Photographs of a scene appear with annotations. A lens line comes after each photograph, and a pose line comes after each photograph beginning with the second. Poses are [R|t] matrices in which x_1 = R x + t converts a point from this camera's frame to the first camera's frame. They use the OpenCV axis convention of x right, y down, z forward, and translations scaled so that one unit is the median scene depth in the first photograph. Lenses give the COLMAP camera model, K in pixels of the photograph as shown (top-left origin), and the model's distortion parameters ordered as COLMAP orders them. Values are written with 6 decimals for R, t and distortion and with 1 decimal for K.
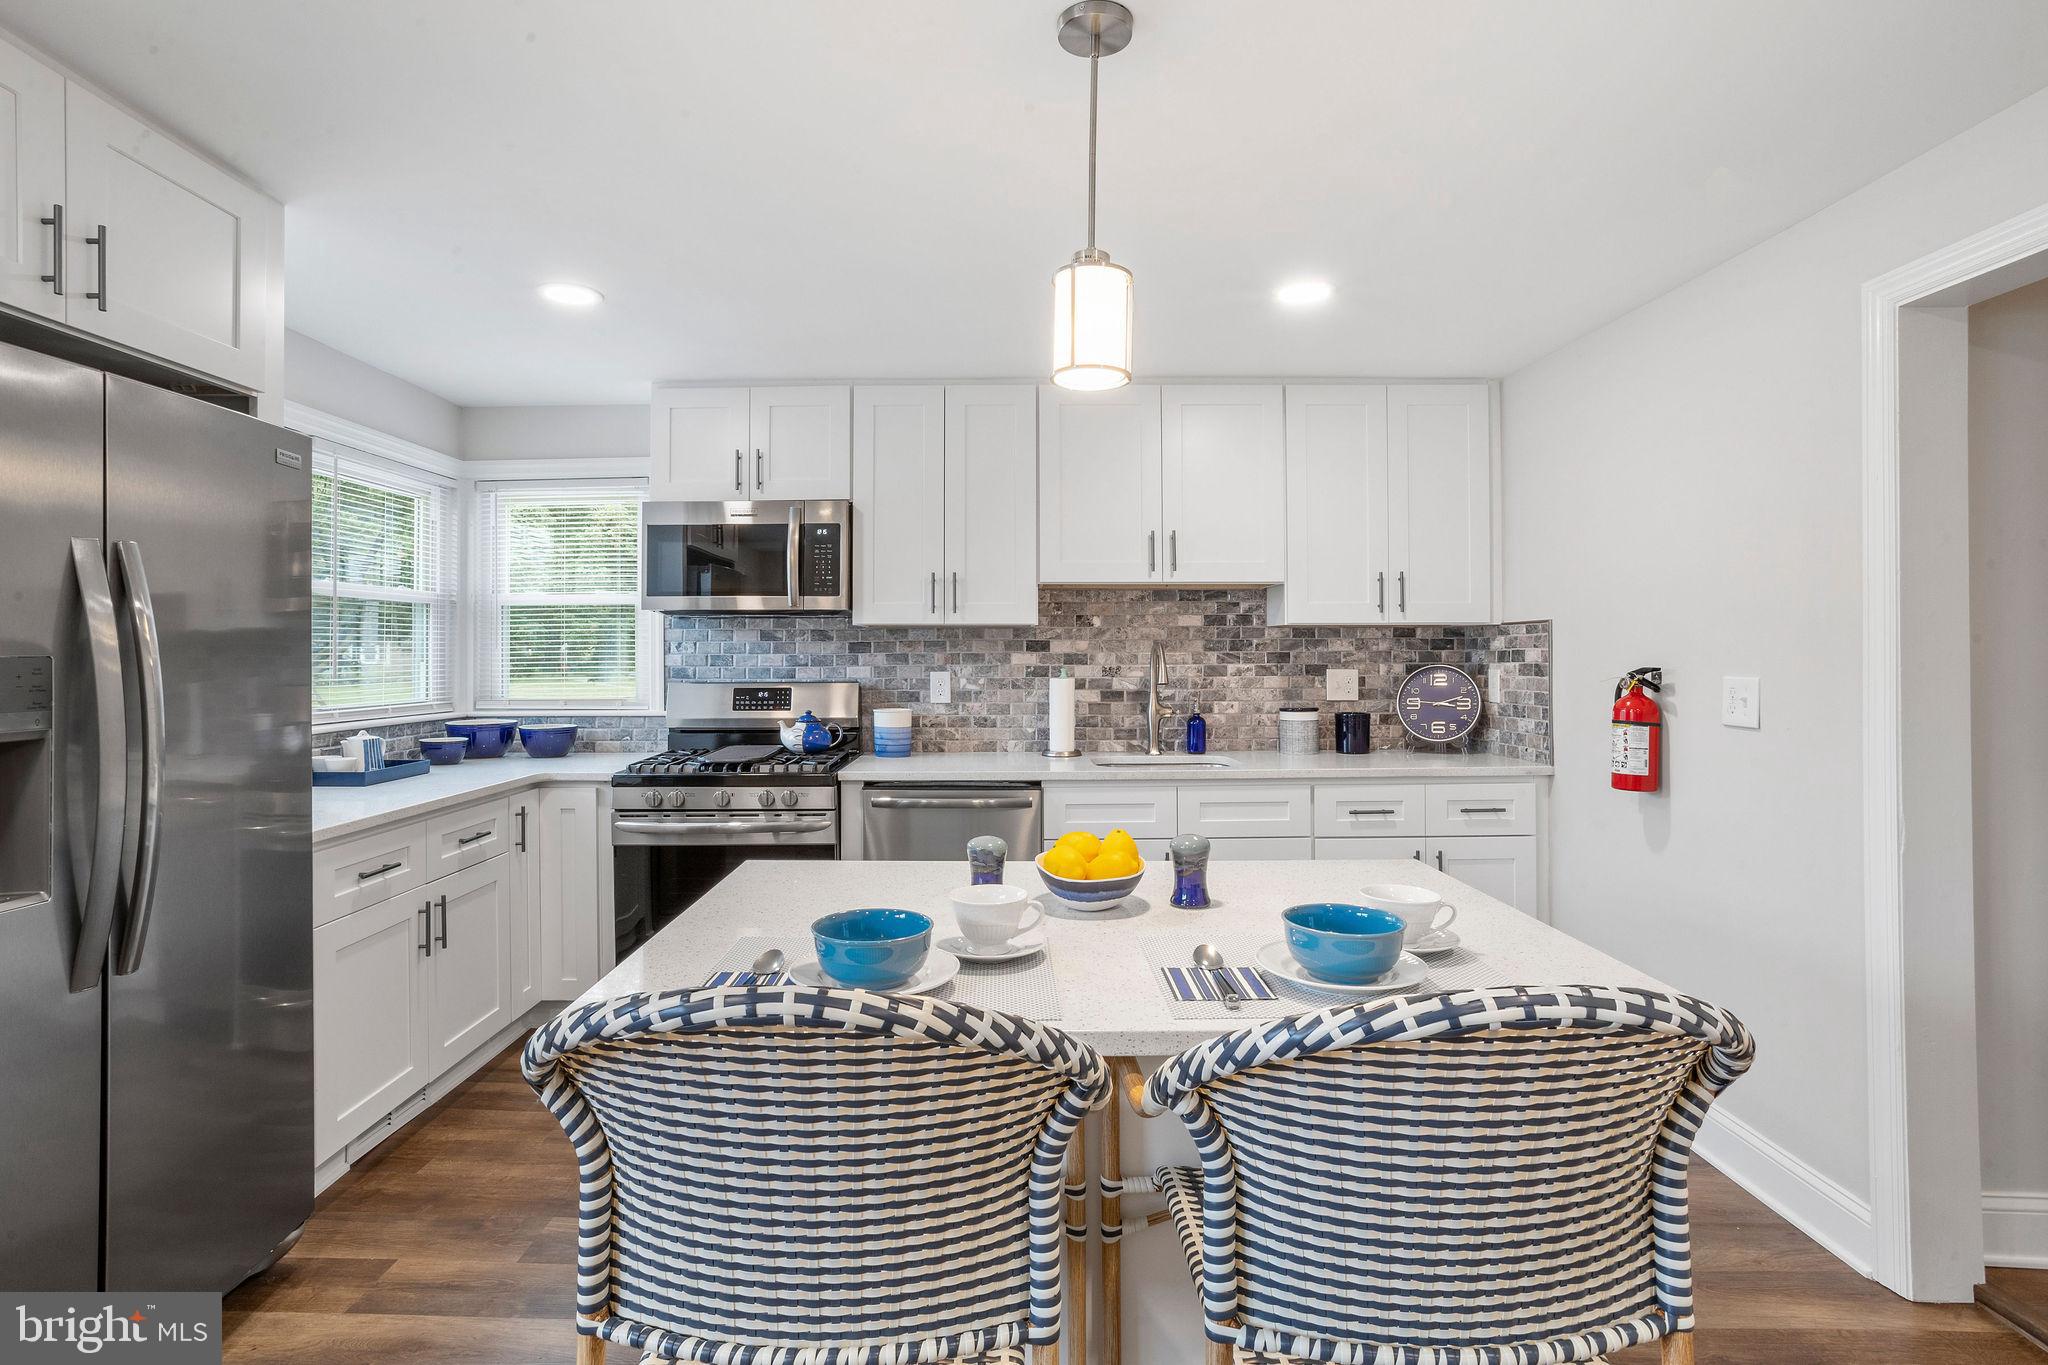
lens RADIAL K [[993.6, 0, 1002.4], [0, 993.6, 652.6], [0, 0, 1]] dist [-0.067626, 0.039905]
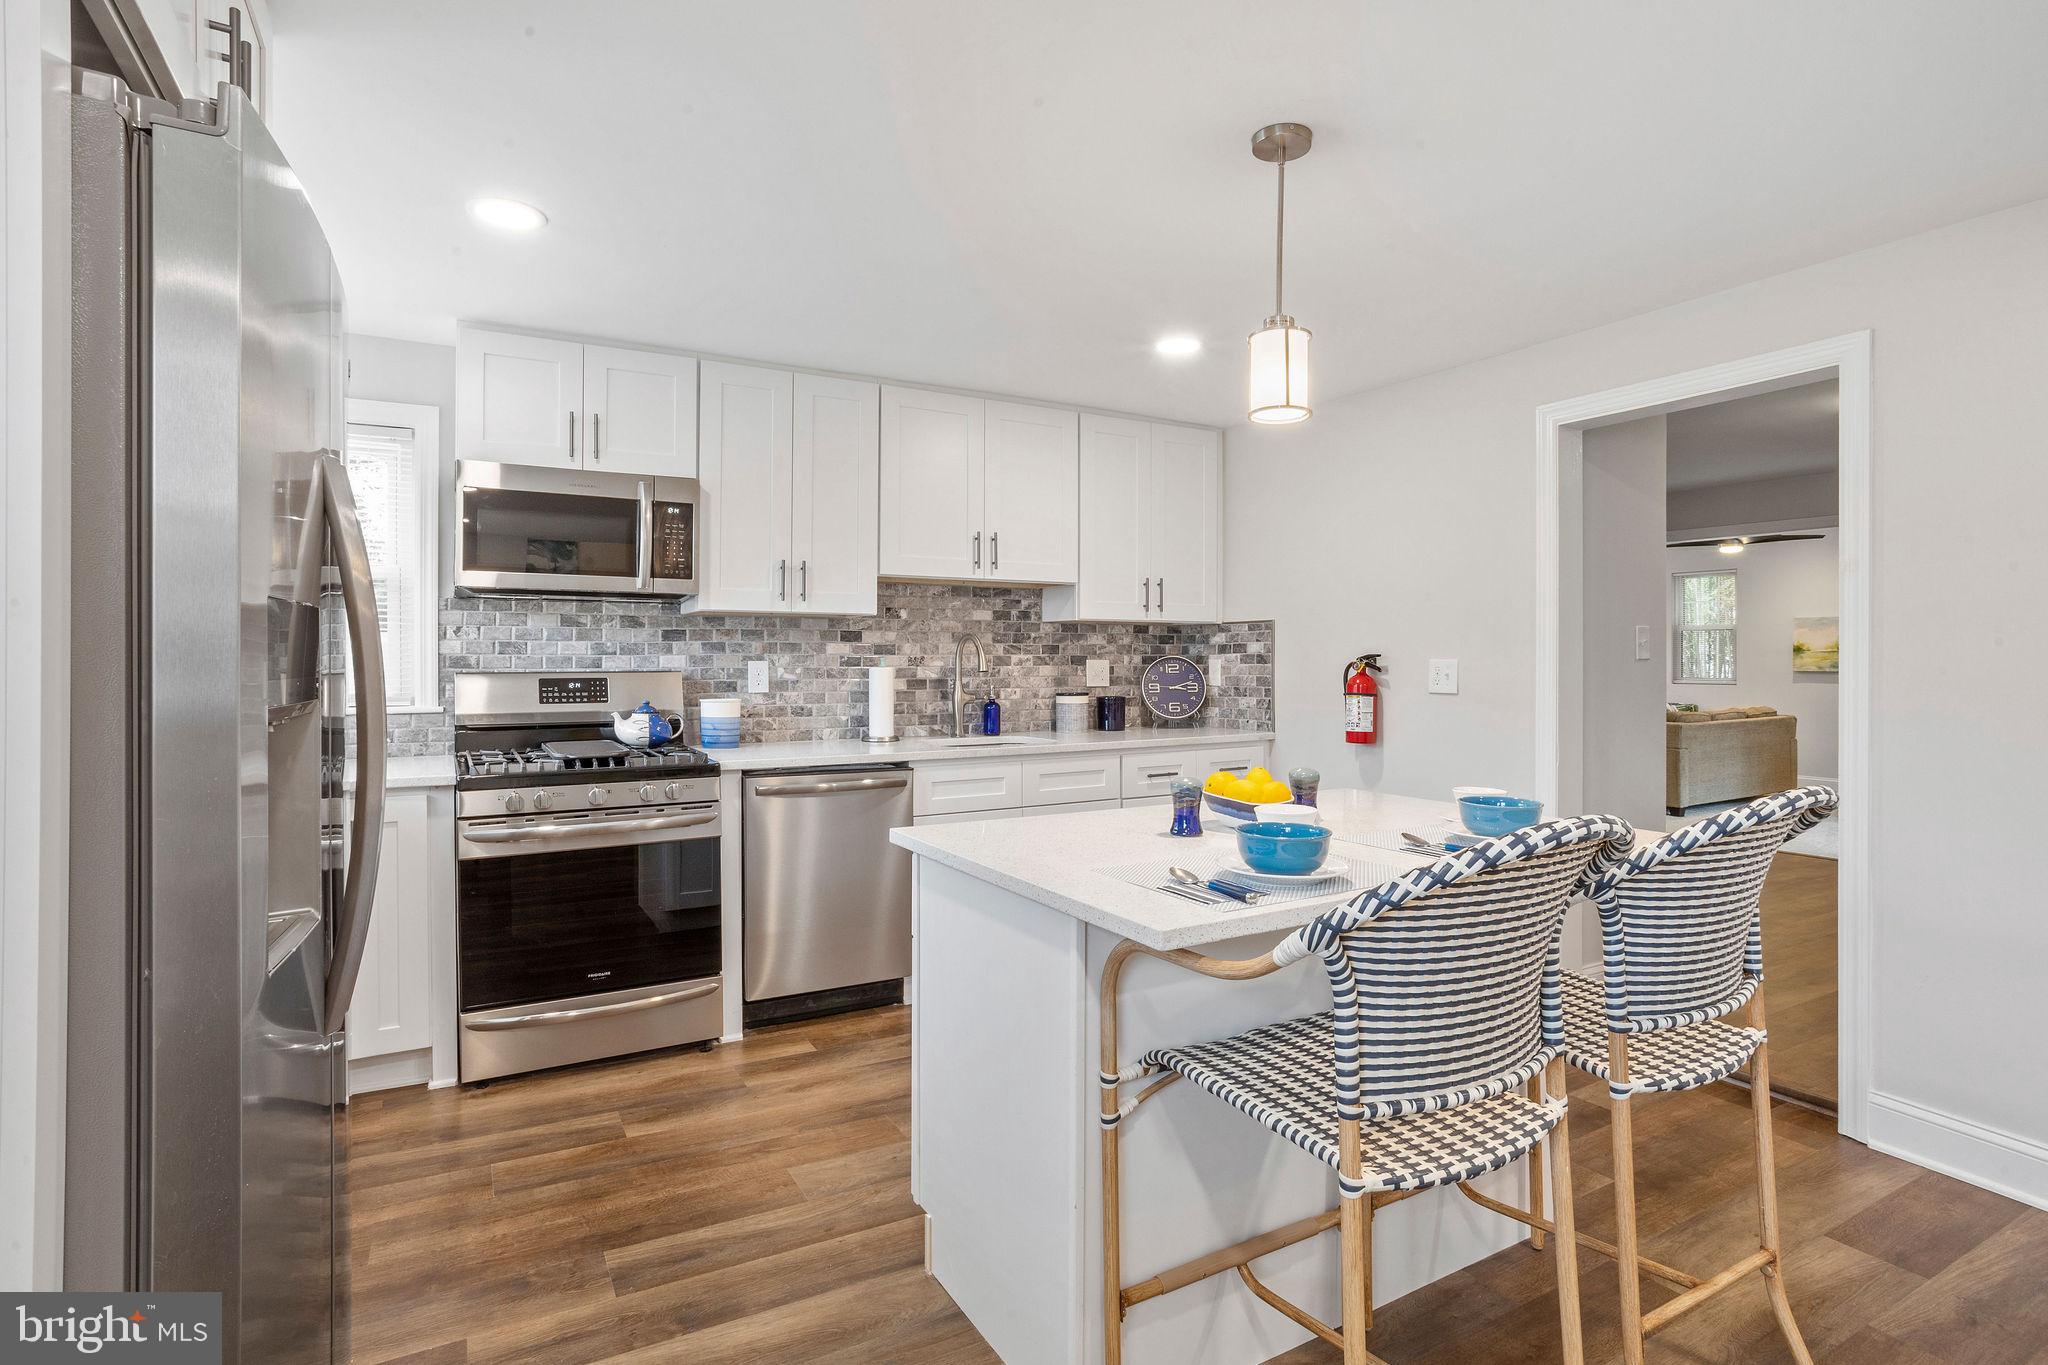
lens RADIAL K [[993.5, 0, 1008.9], [0, 993.5, 660.8], [0, 0, 1]] dist [-0.057569, 0.045194]
pose [[0.868884, 0.002458, 0.495011, -0.343585], [-0.003794, 0.999991, 0.001694, 0.016920], [-0.495002, -0.003350, 0.868885, 0.022254]]
